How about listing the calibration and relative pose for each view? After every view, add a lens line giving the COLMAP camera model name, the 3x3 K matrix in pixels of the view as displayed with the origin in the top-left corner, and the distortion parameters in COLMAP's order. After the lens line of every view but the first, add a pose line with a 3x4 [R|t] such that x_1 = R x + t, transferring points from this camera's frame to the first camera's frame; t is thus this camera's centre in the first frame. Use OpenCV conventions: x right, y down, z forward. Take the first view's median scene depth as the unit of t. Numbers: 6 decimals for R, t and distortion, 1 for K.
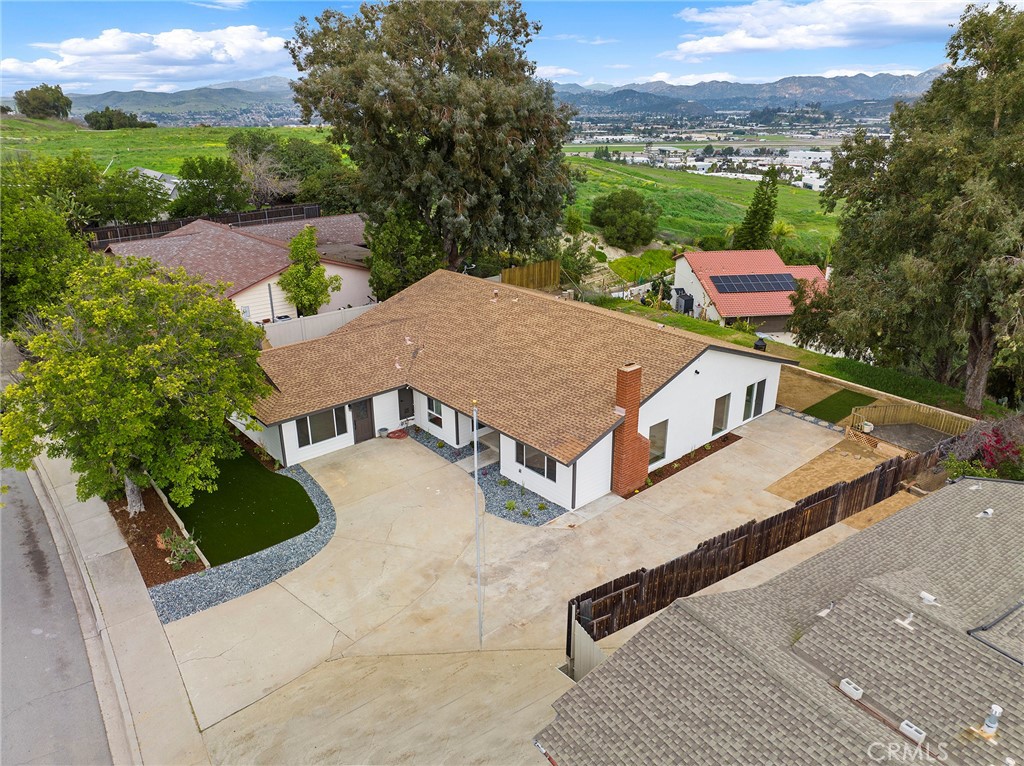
lens RADIAL K [[723.1, 0, 518.4], [0, 723.1, 378.8], [0, 0, 1]] dist [-0.032910, -0.002741]
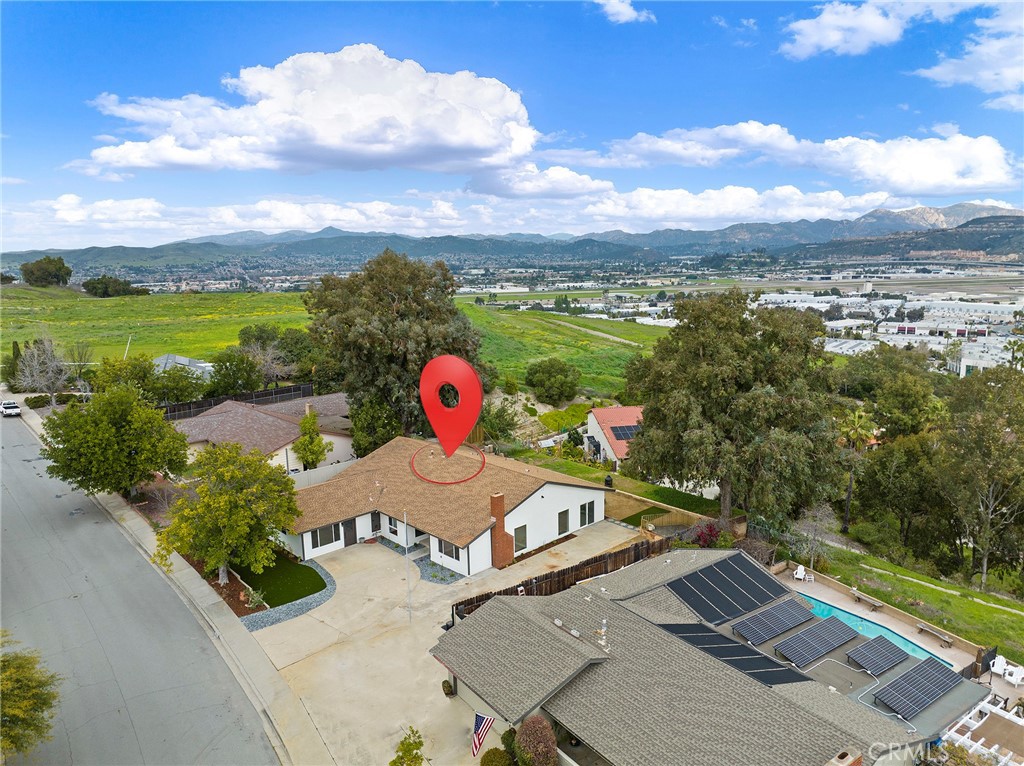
lens RADIAL K [[723.1, 0, 518.4], [0, 723.1, 378.8], [0, 0, 1]] dist [-0.032910, -0.002741]
pose [[0.998871, -0.022950, 0.041604, 0.106629], [0.030440, 0.981416, -0.189463, 0.034543], [-0.036483, 0.190516, 0.981006, -0.677115]]
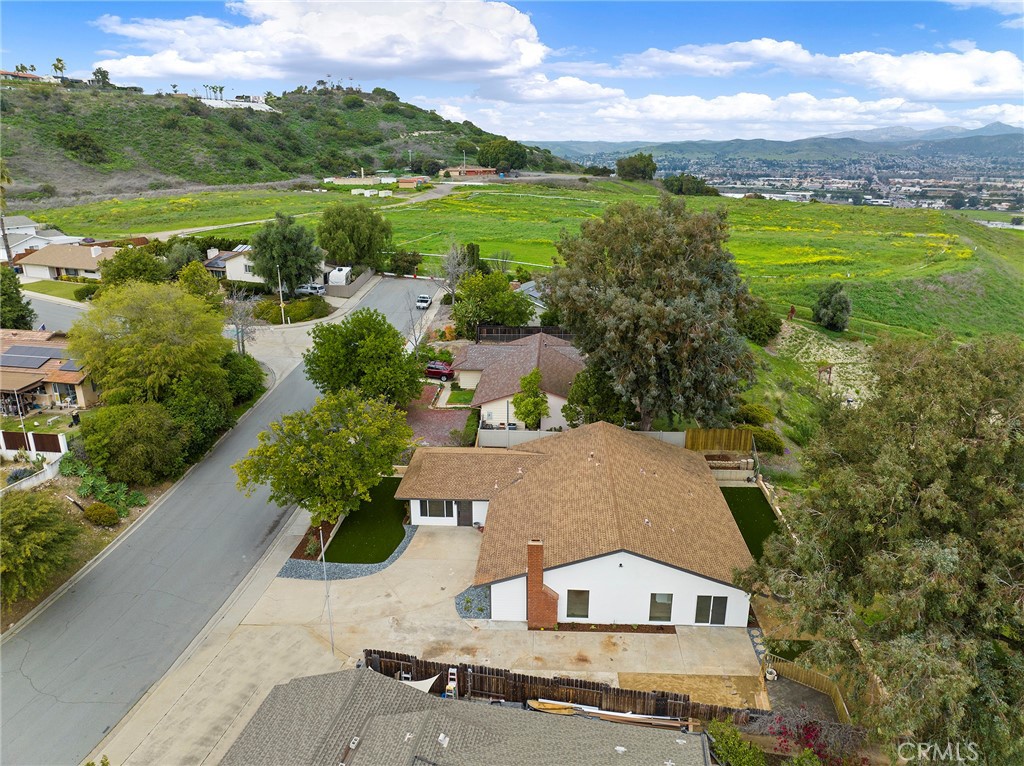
lens RADIAL K [[723.1, 0, 518.4], [0, 723.1, 378.8], [0, 0, 1]] dist [-0.032910, -0.002741]
pose [[0.716339, 0.217171, -0.663095, 0.785099], [-0.256143, 0.965827, 0.039609, -0.293719], [0.649037, 0.141473, 0.747487, -0.117747]]
